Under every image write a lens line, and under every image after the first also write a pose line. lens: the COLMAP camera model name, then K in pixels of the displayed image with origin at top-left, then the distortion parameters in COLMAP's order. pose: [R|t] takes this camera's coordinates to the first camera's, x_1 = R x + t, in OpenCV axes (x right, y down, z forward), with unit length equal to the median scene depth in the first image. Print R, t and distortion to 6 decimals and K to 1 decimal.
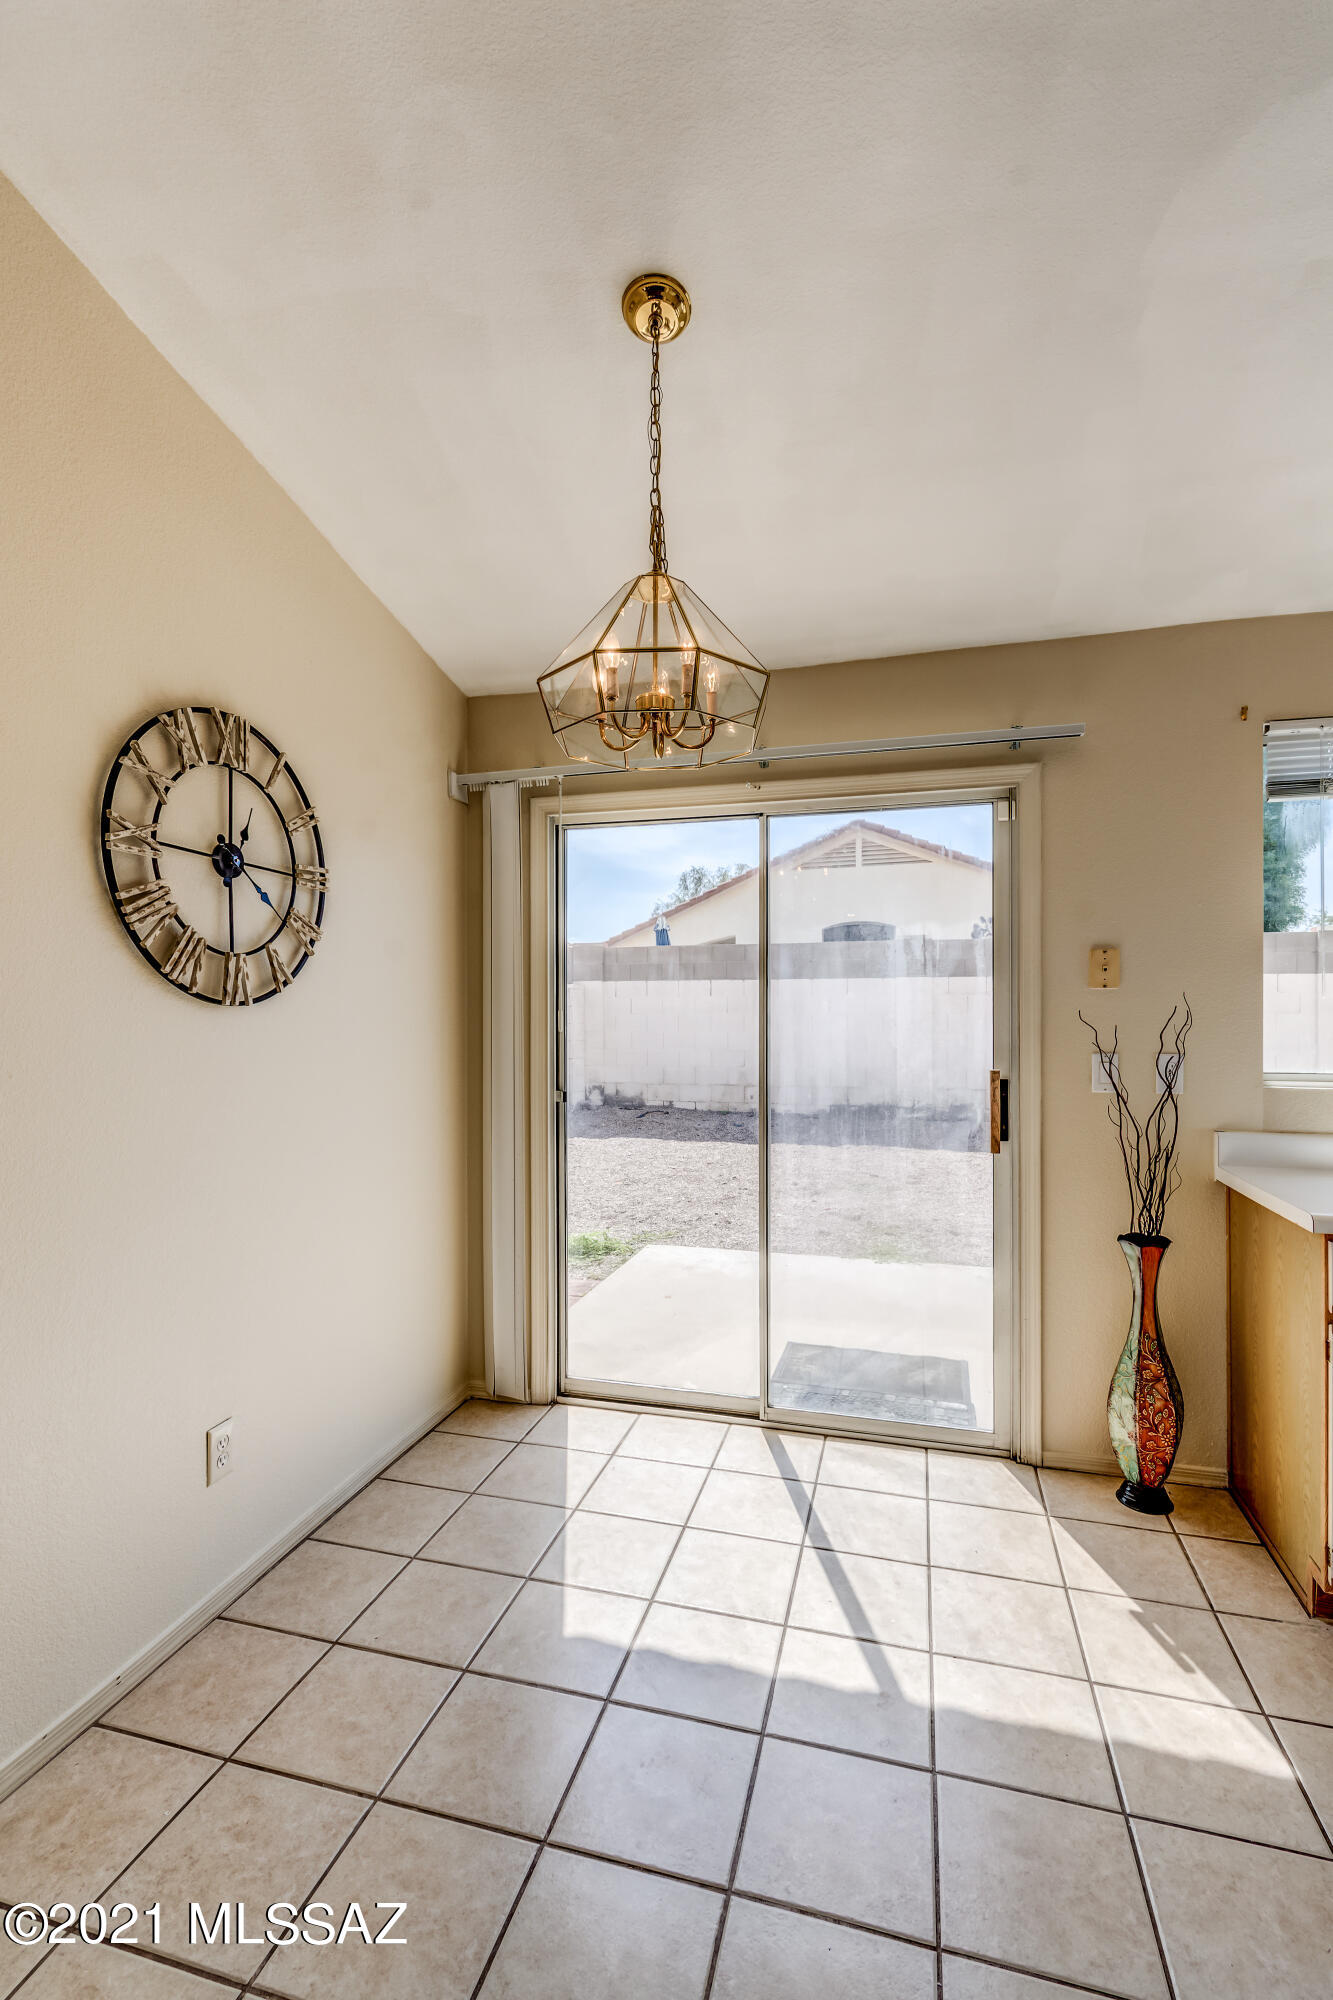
lens RADIAL K [[882.7, 0, 679.2], [0, 882.7, 1006.2], [0, 0, 1]] dist [0.001683, 0.000352]
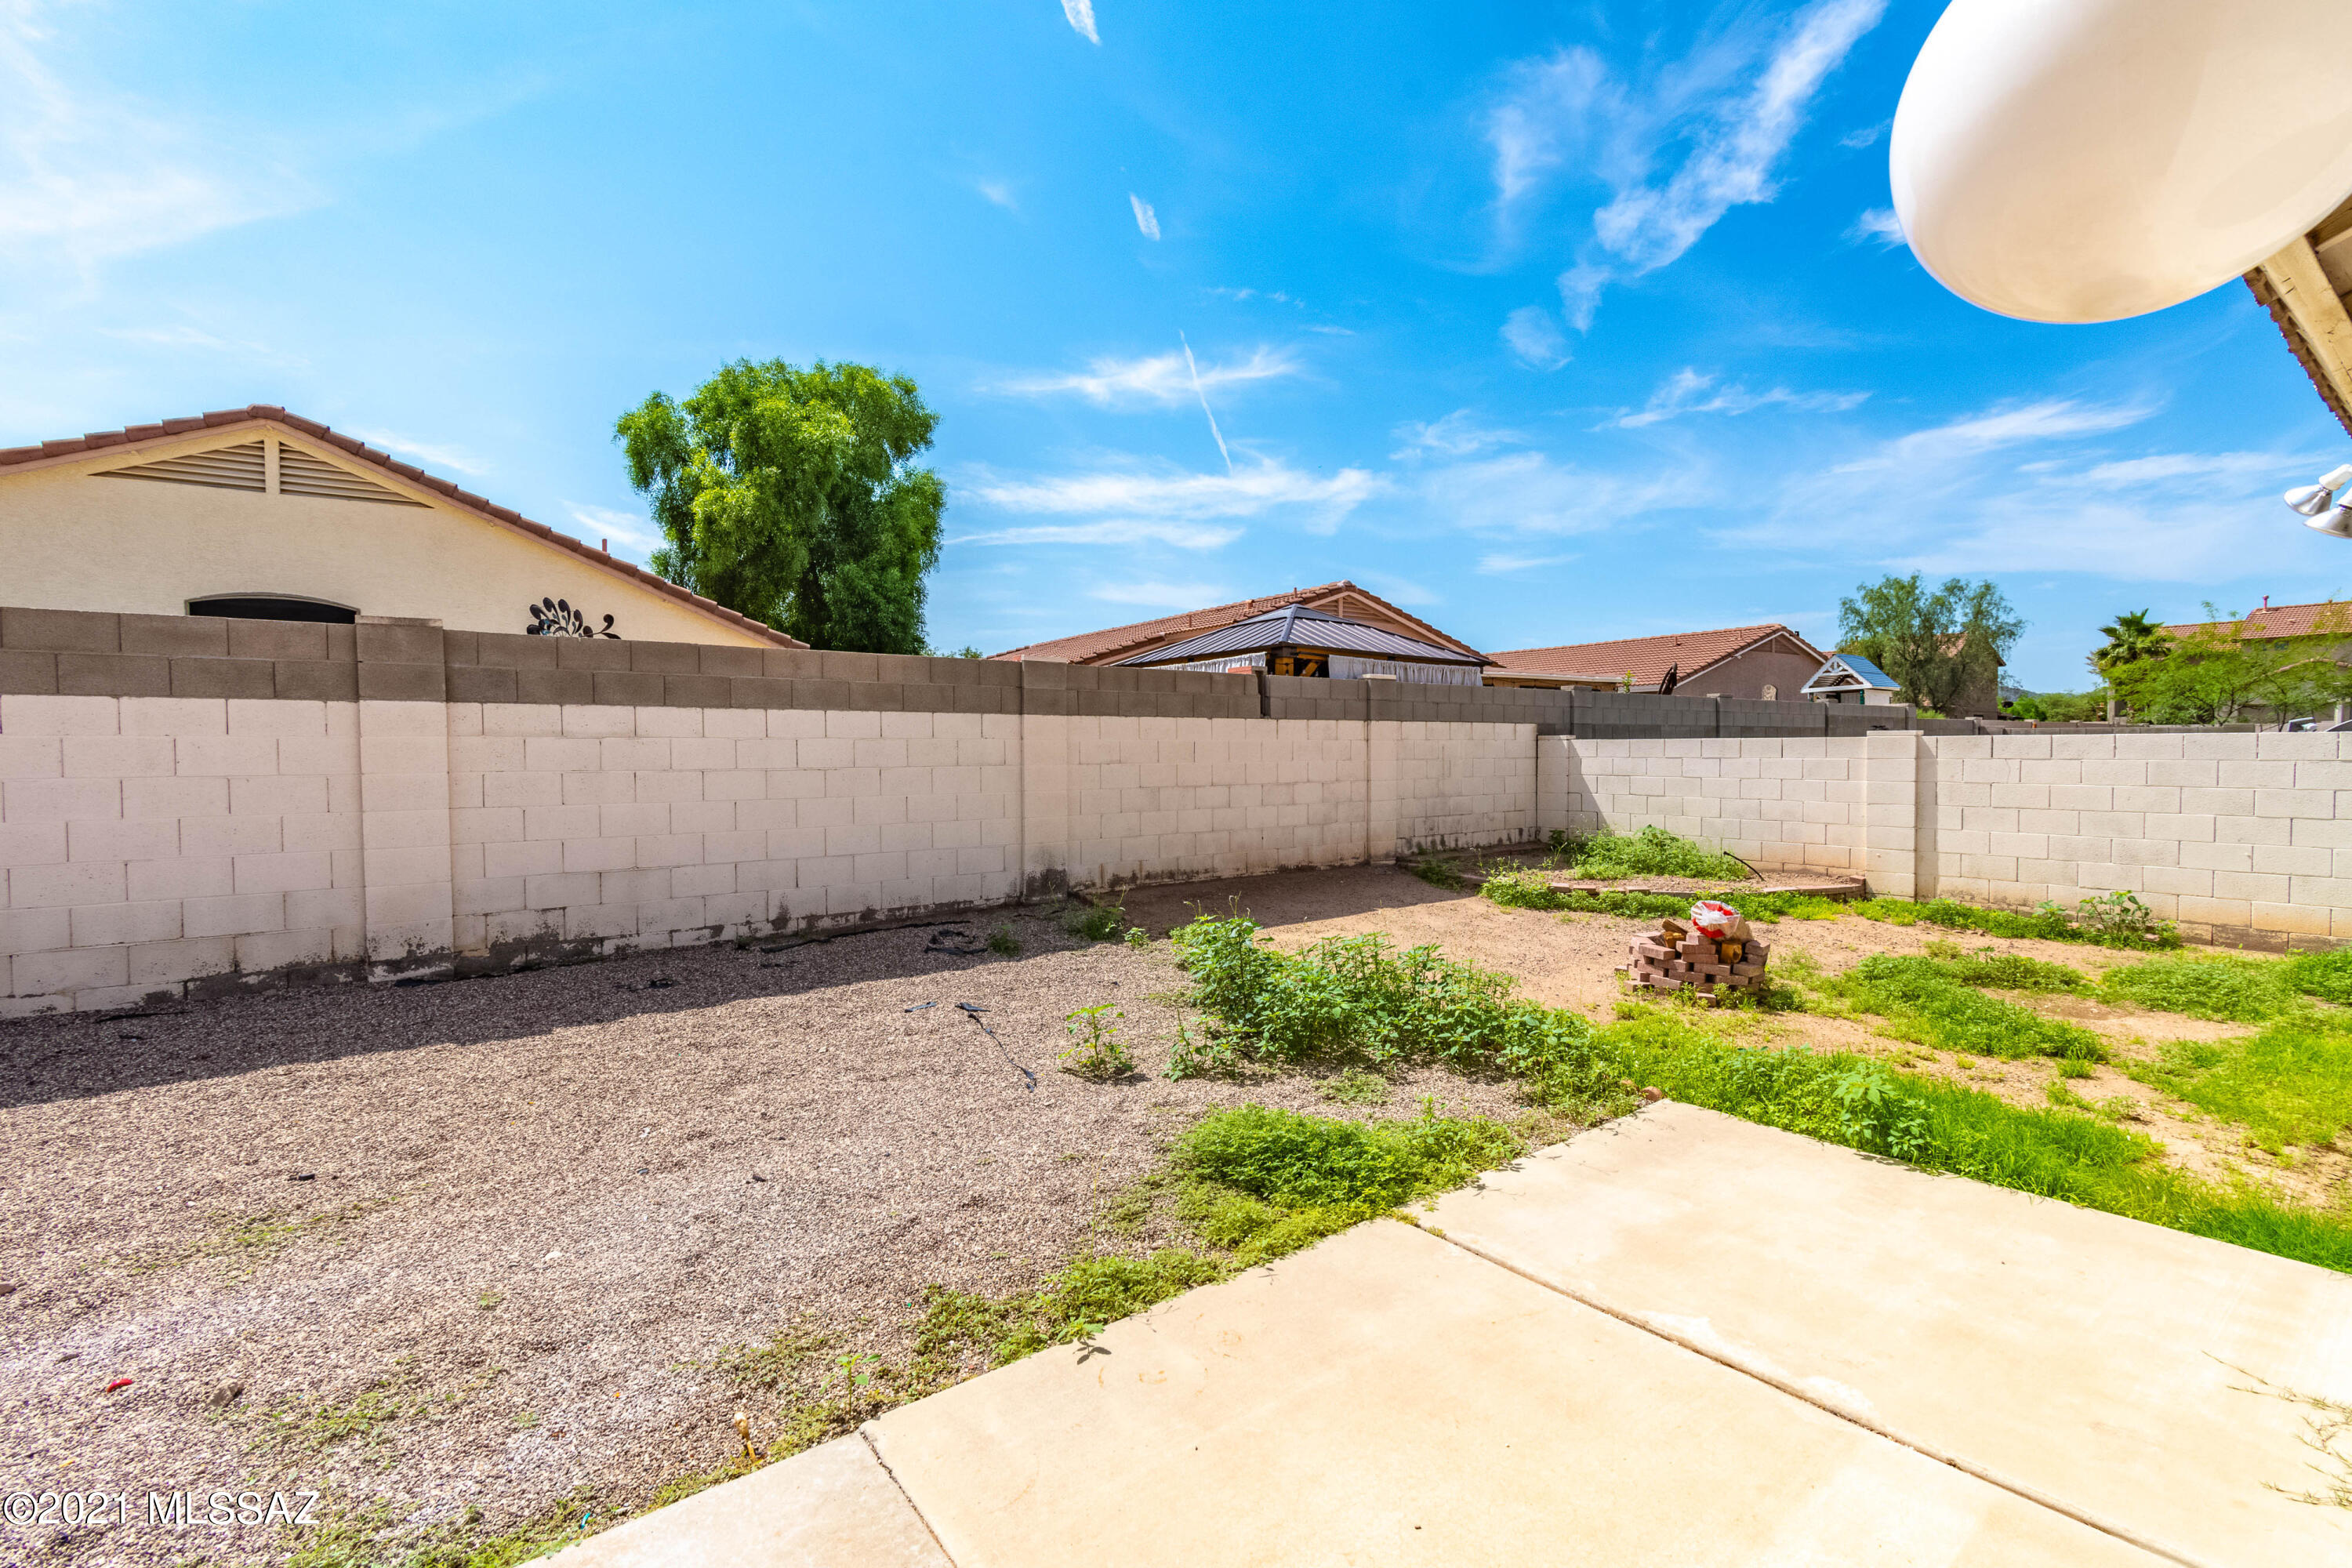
lens RADIAL K [[1038.0, 0, 1191.3], [0, 1038.0, 776.5], [0, 0, 1]] dist [0.001683, 0.000352]
pose [[0.613304, -0.023542, 0.789496, 0.299097], [-0.005396, 0.999407, 0.033994, -0.050226], [-0.789828, -0.025109, 0.612814, 1.163147]]
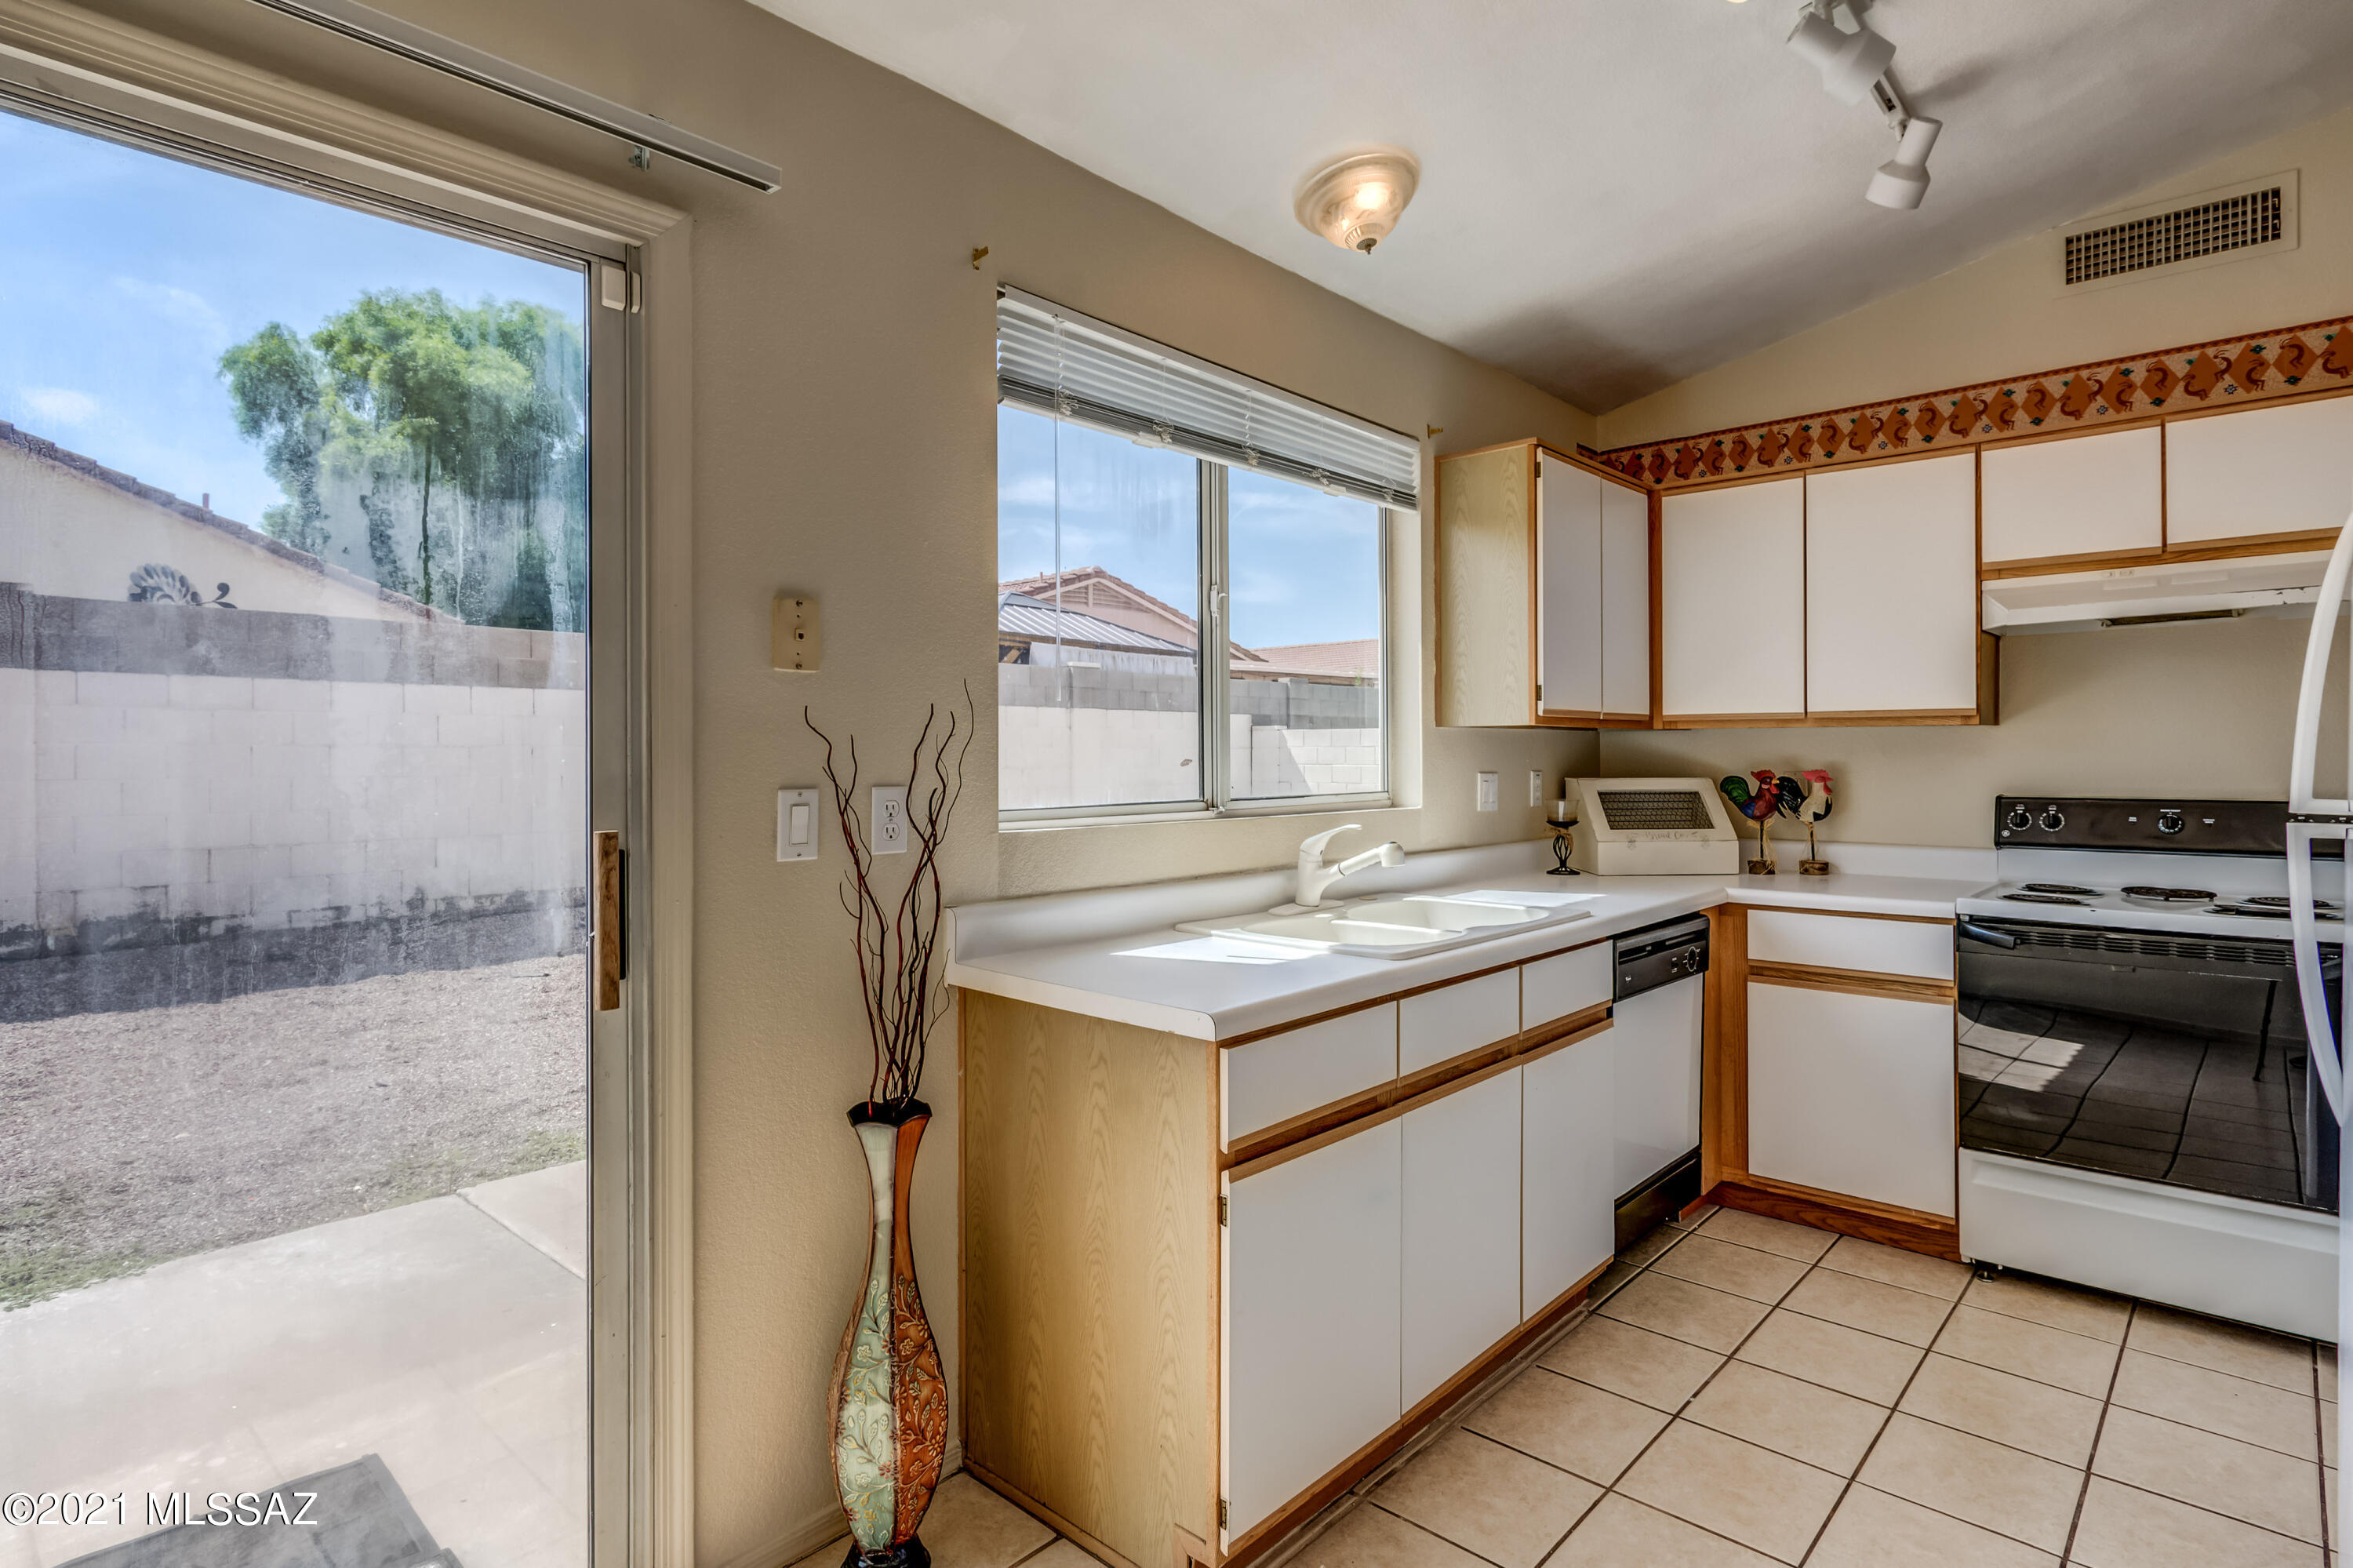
lens RADIAL K [[1202.1, 0, 1198.2], [0, 1202.1, 749.3], [0, 0, 1]] dist [-0.000022, -0.001294]
pose [[0.454389, 0.002511, 0.890800, -0.072113], [-0.007505, 0.999971, 0.001009, 0.026981], [-0.890772, -0.007144, 0.454395, 0.455521]]
